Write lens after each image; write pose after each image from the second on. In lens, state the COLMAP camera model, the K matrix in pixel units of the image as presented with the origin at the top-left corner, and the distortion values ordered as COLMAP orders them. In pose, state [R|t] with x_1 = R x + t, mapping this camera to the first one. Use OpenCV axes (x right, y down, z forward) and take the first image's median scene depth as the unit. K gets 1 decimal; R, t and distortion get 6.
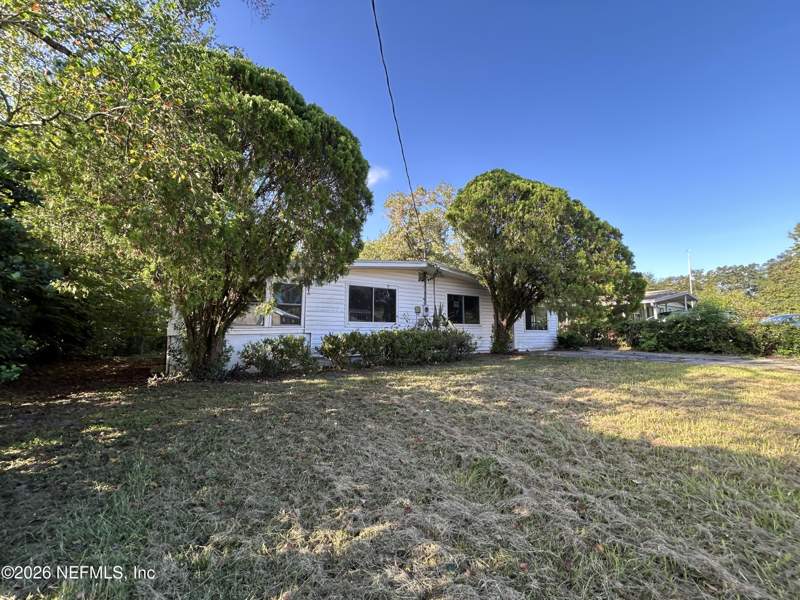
lens RADIAL K [[324.1, 0, 400.5], [0, 324.1, 299.8], [0, 0, 1]] dist [-0.002461, 0.000489]
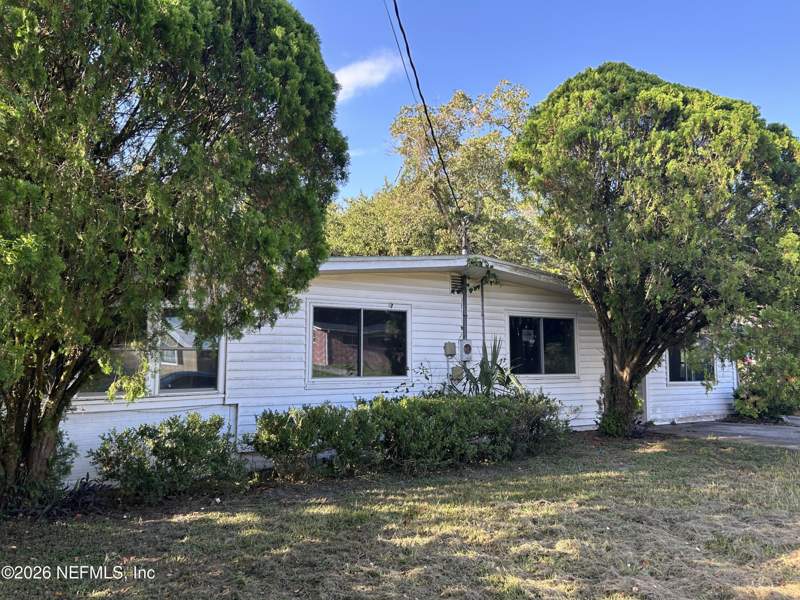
lens RADIAL K [[604.7, 0, 398.9], [0, 604.7, 303.4], [0, 0, 1]] dist [0.051893, -0.054902]
pose [[0.998740, -0.007315, -0.049642, 0.032075], [0.007908, 0.999900, 0.011748, -0.084039], [0.049551, -0.012126, 0.998698, 0.082950]]
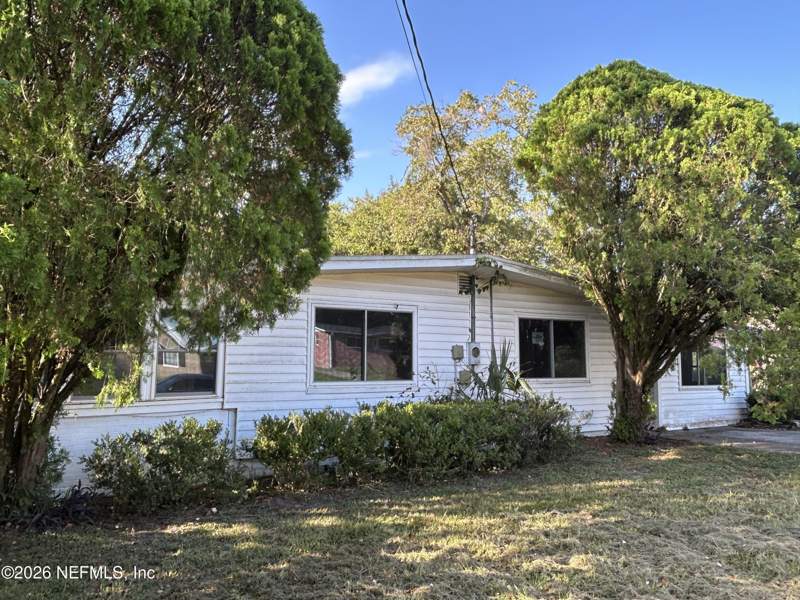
lens RADIAL K [[604.7, 0, 404.1], [0, 604.7, 293.2], [0, 0, 1]] dist [0.051893, -0.054902]
pose [[0.998667, -0.005337, -0.051331, 0.031272], [0.004968, 0.999961, -0.007315, -0.082930], [0.051368, 0.007050, 0.998655, 0.120548]]
